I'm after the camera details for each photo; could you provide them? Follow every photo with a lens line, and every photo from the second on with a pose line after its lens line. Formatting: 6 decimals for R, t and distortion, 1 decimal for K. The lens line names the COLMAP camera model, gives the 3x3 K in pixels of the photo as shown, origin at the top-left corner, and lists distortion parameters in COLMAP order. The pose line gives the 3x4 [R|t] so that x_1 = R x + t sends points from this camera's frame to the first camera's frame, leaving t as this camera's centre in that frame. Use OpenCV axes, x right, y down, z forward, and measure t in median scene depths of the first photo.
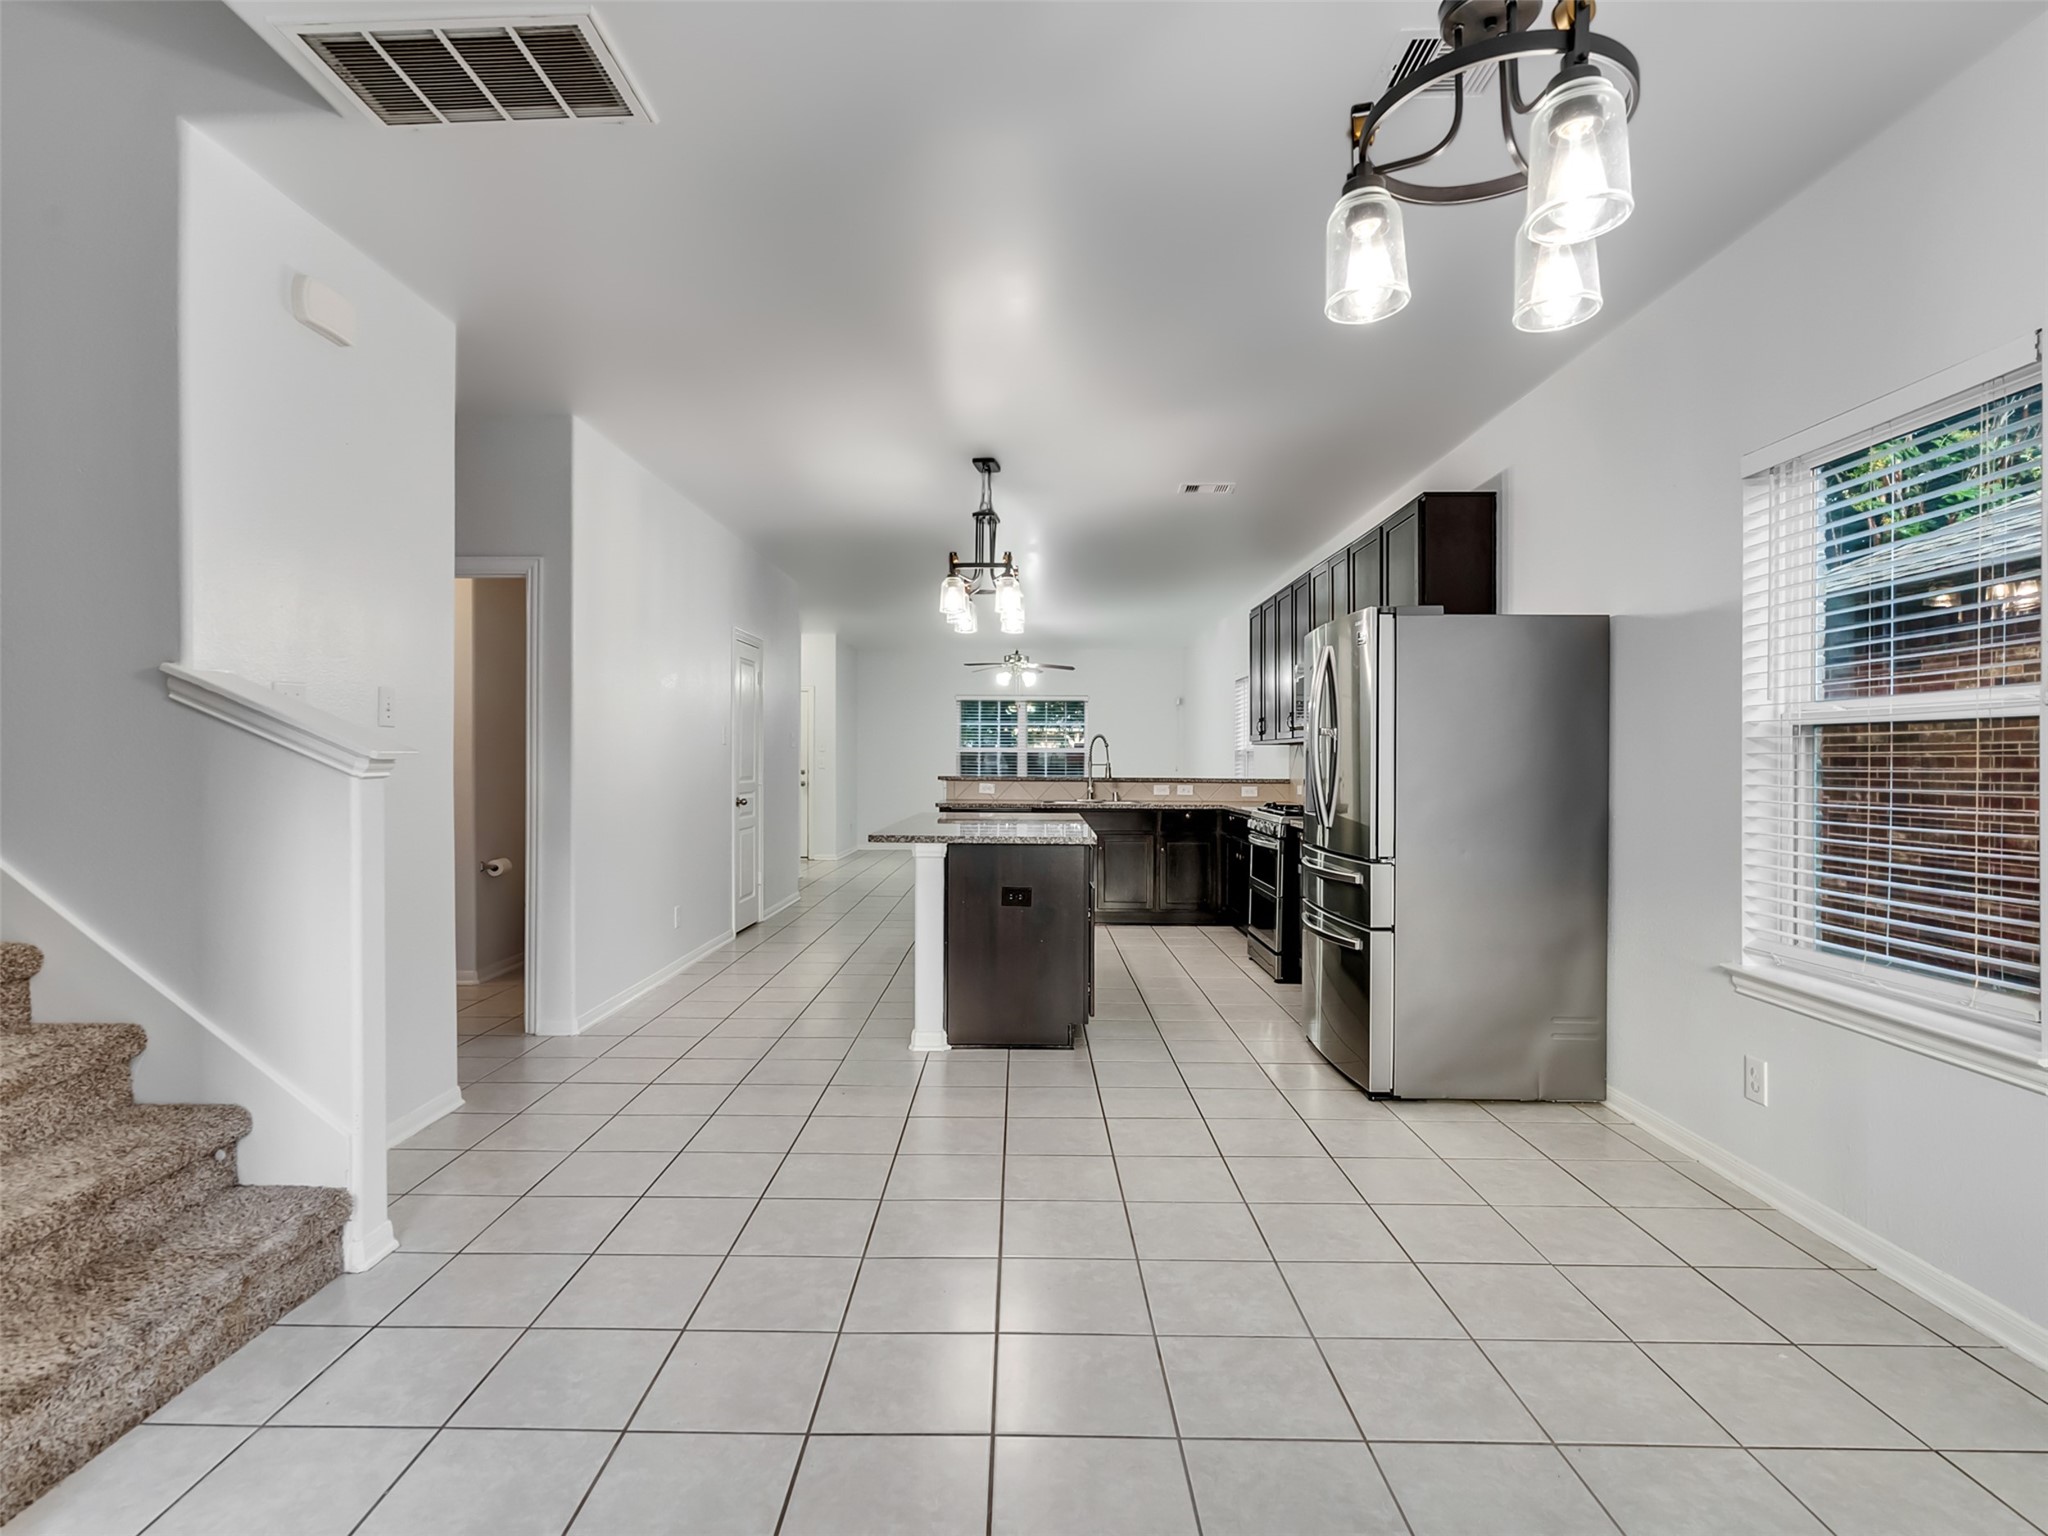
lens RADIAL K [[1046.1, 0, 1008.6], [0, 1046.1, 766.2], [0, 0, 1]] dist [0.002567, 0.001927]
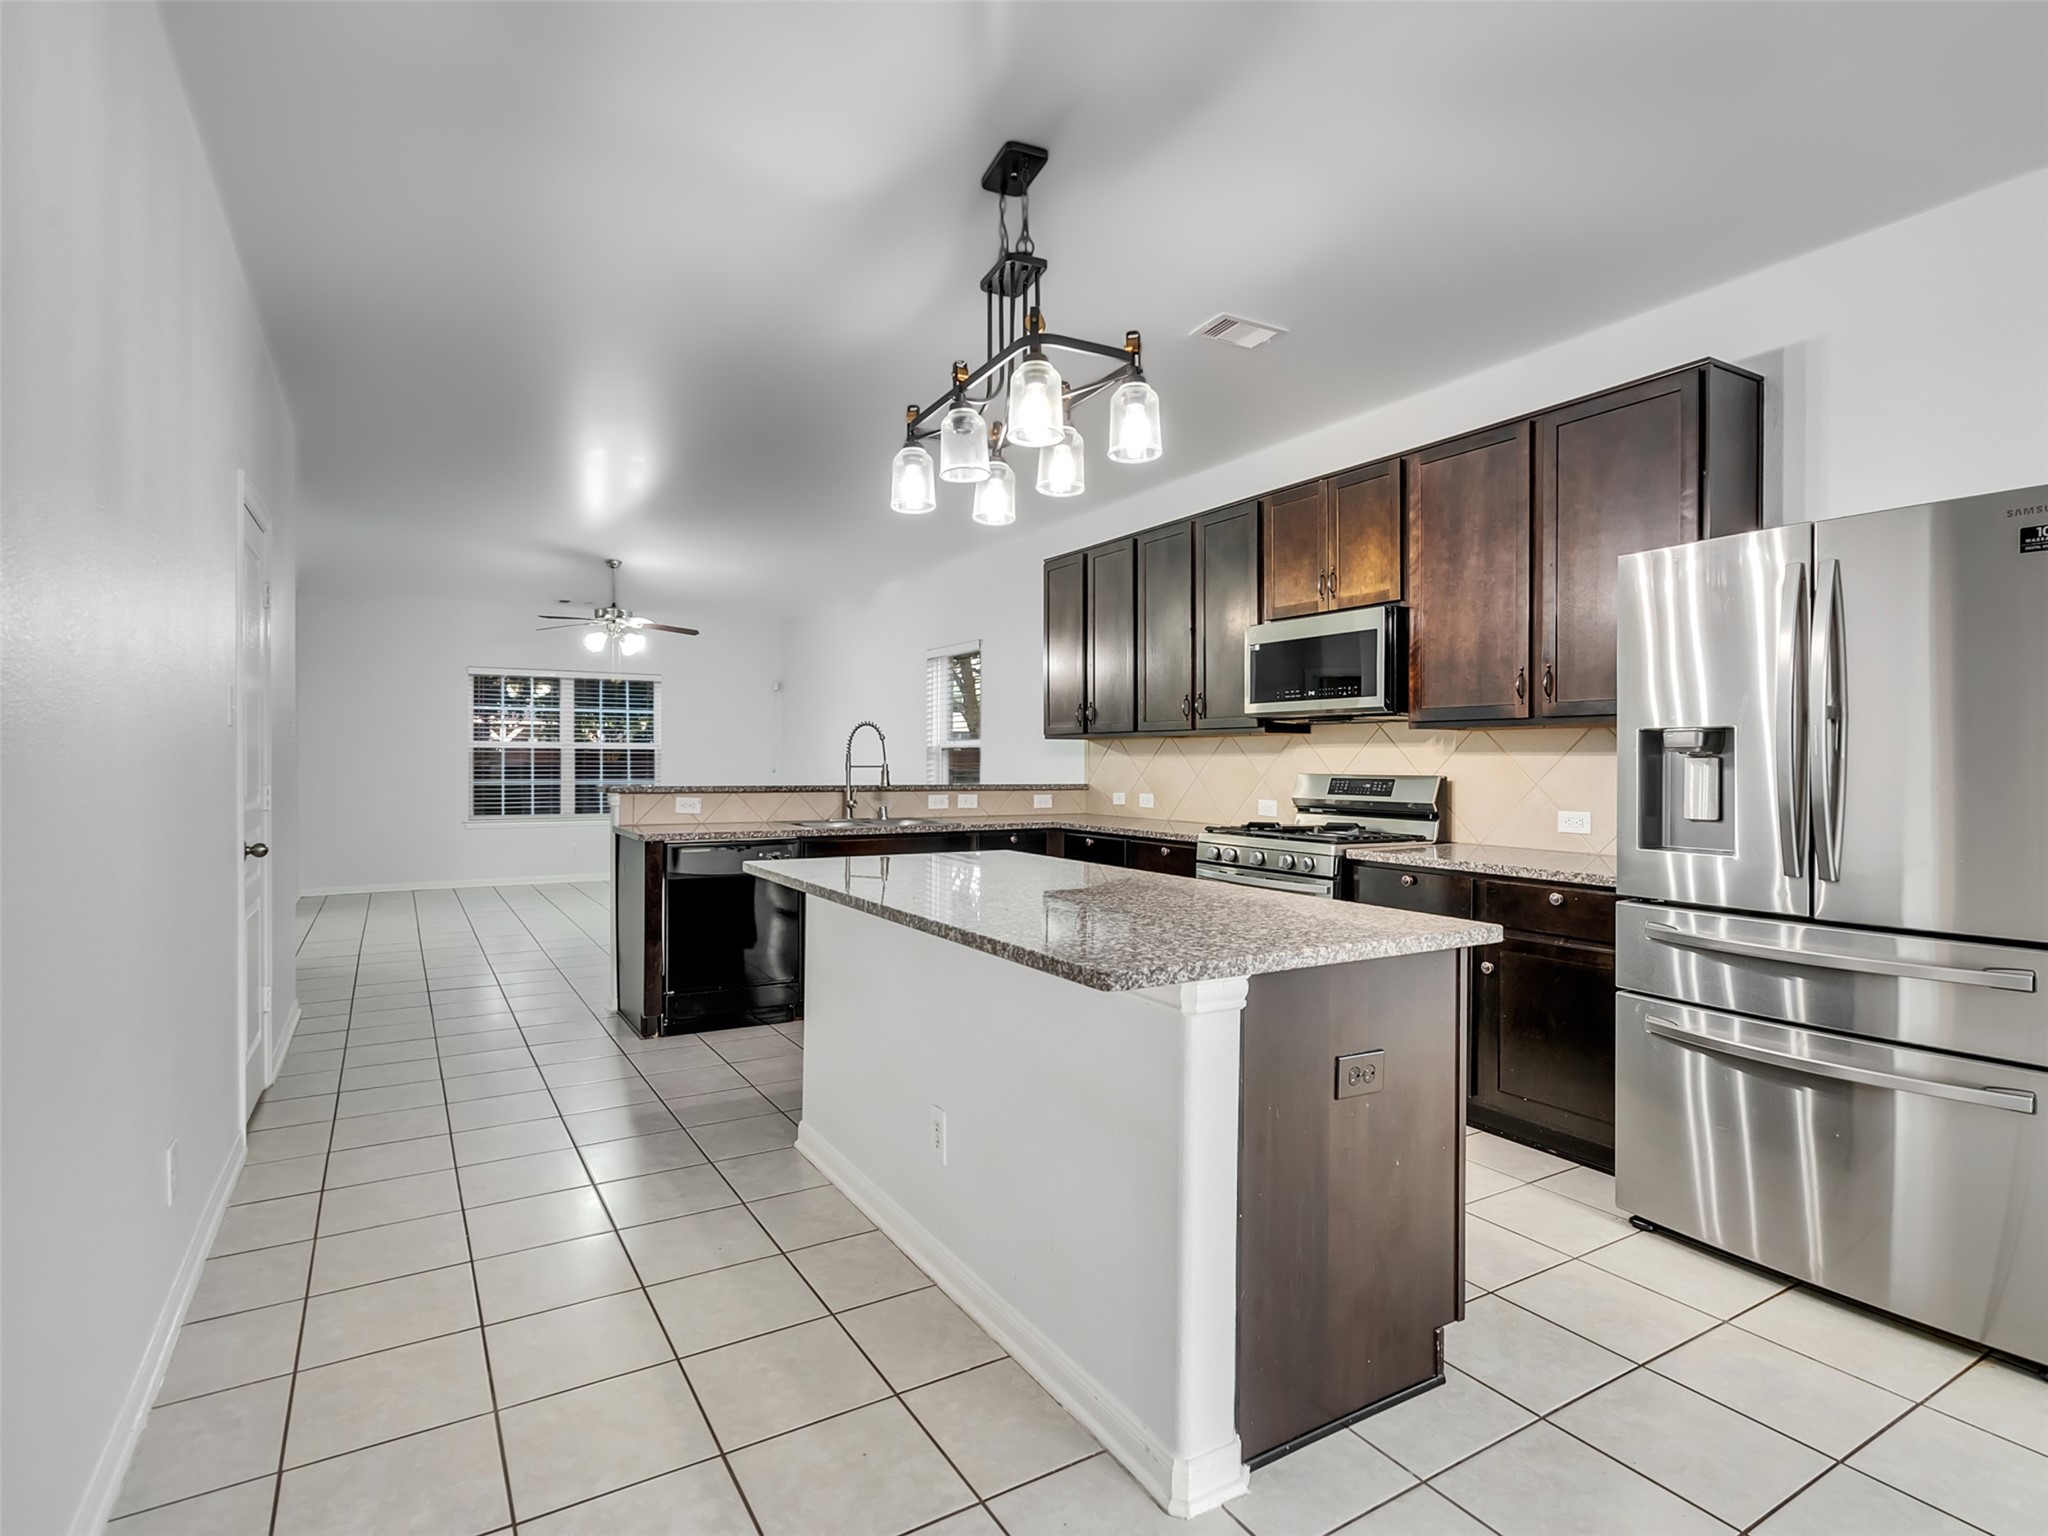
lens RADIAL K [[1046.1, 0, 1002.7], [0, 1046.1, 761.0], [0, 0, 1]] dist [0.002567, 0.001927]
pose [[0.855789, -0.000679, 0.517325, -0.412341], [0.002636, 0.999992, -0.003047, -0.005907], [-0.517319, 0.003971, 0.855783, 0.833516]]
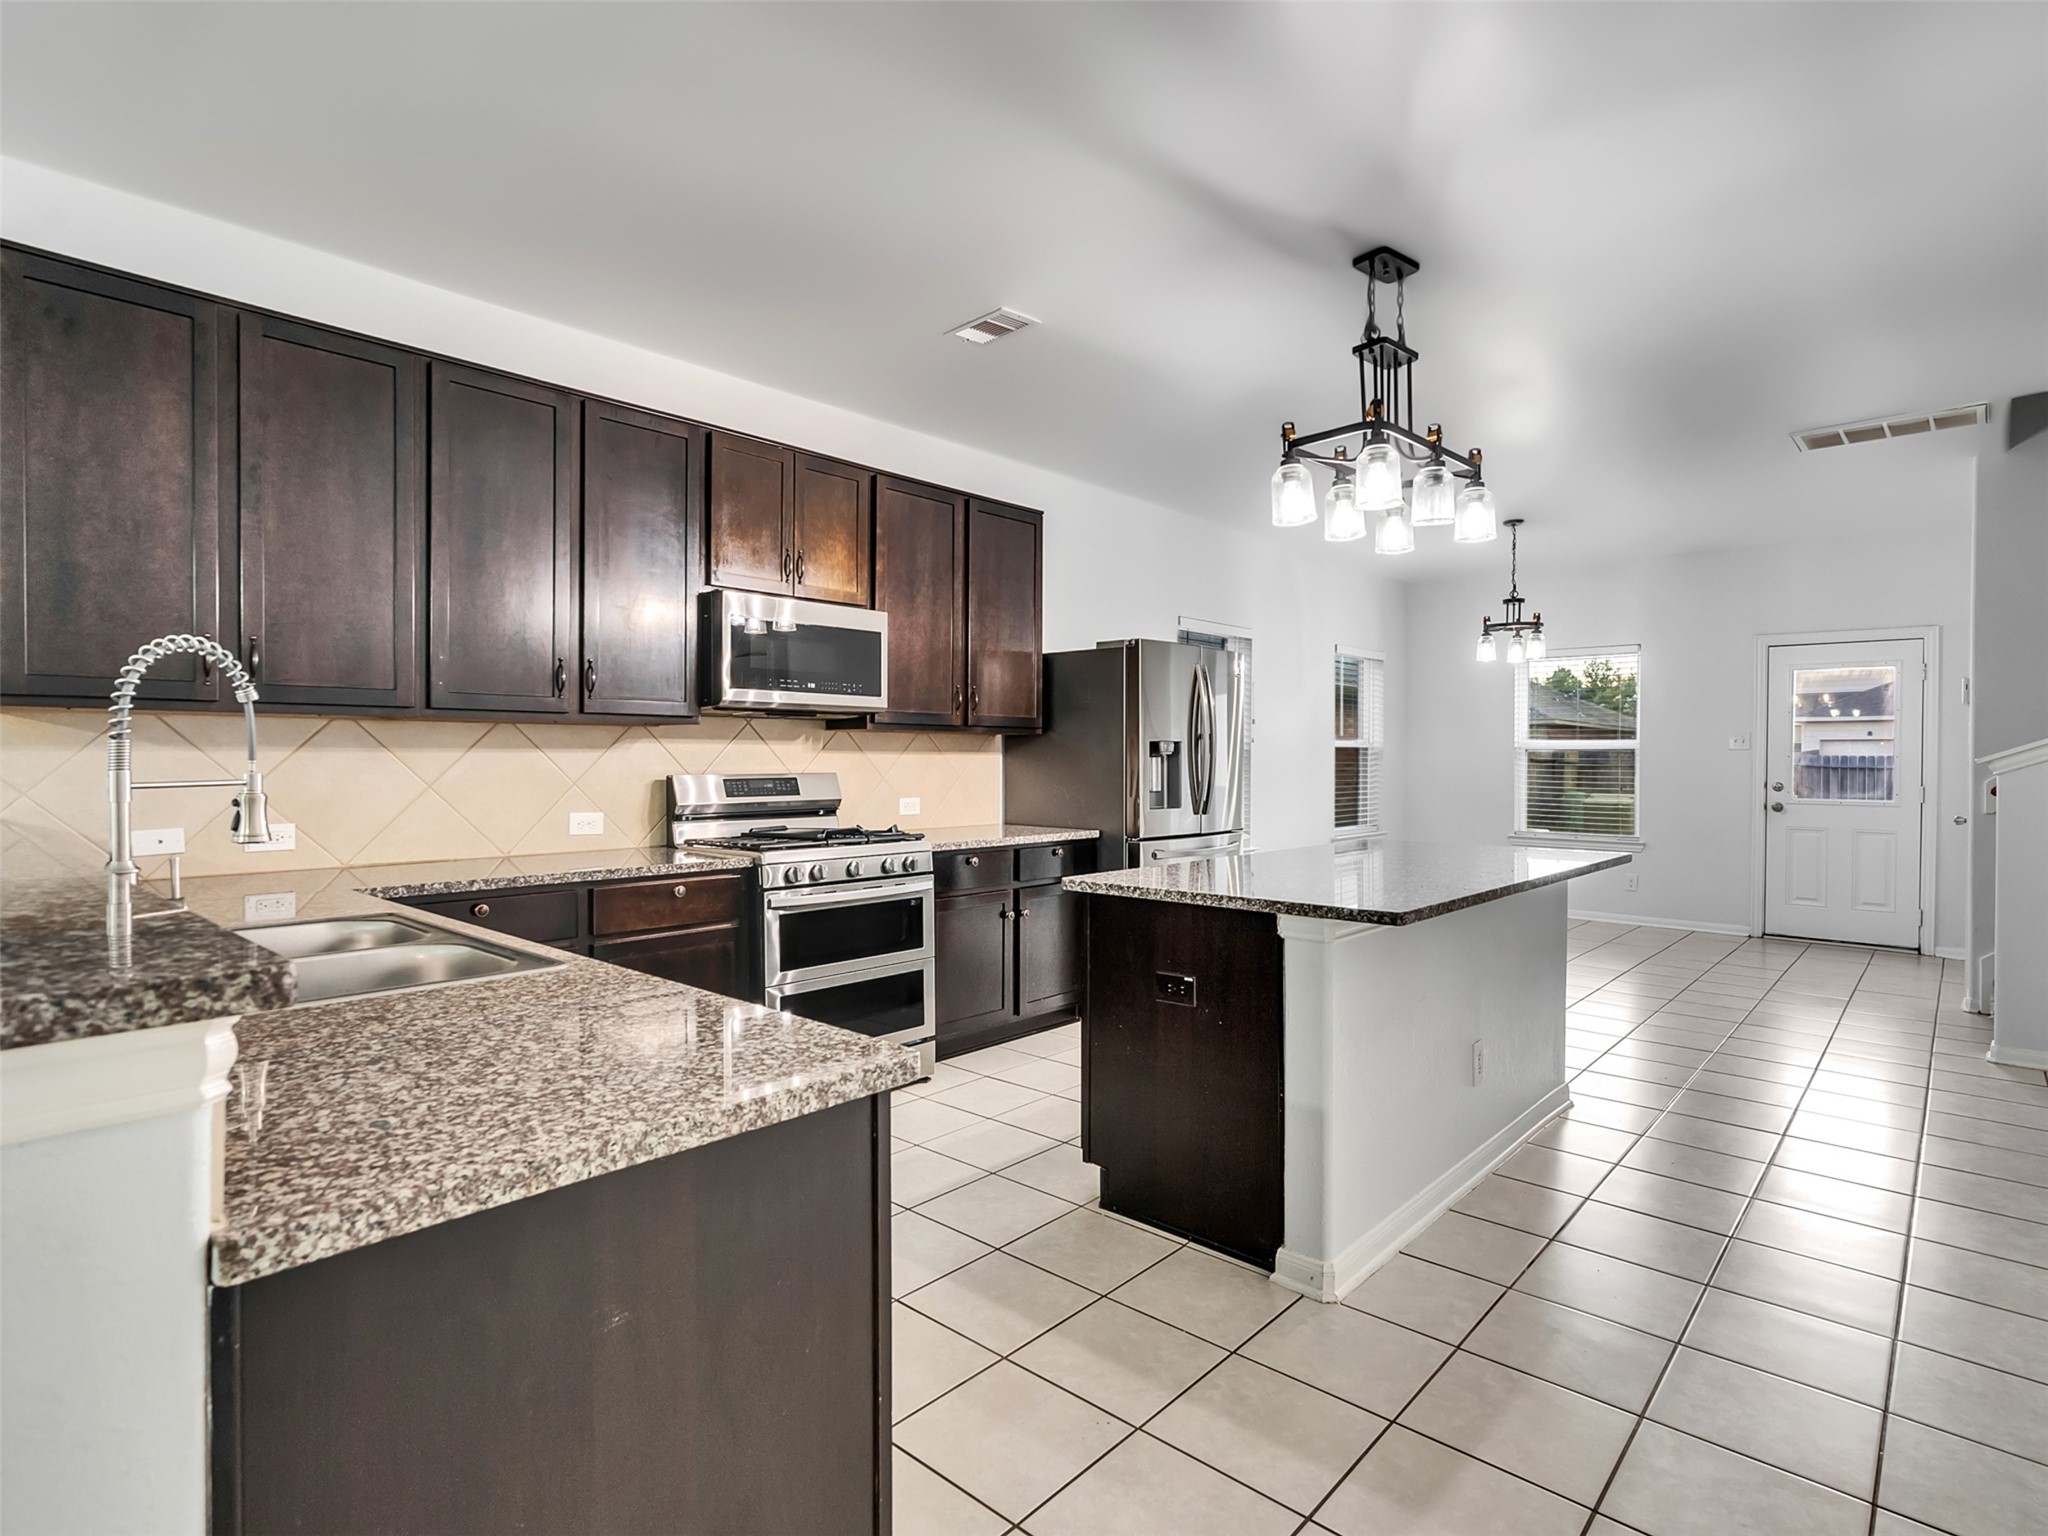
lens RADIAL K [[1046.1, 0, 1021.2], [0, 1046.1, 761.7], [0, 0, 1]] dist [0.002567, 0.001927]
pose [[-0.745429, -0.004242, 0.666572, -0.382964], [0.002553, 0.999954, 0.009218, -0.016412], [-0.666580, 0.008573, -0.745384, 2.441353]]
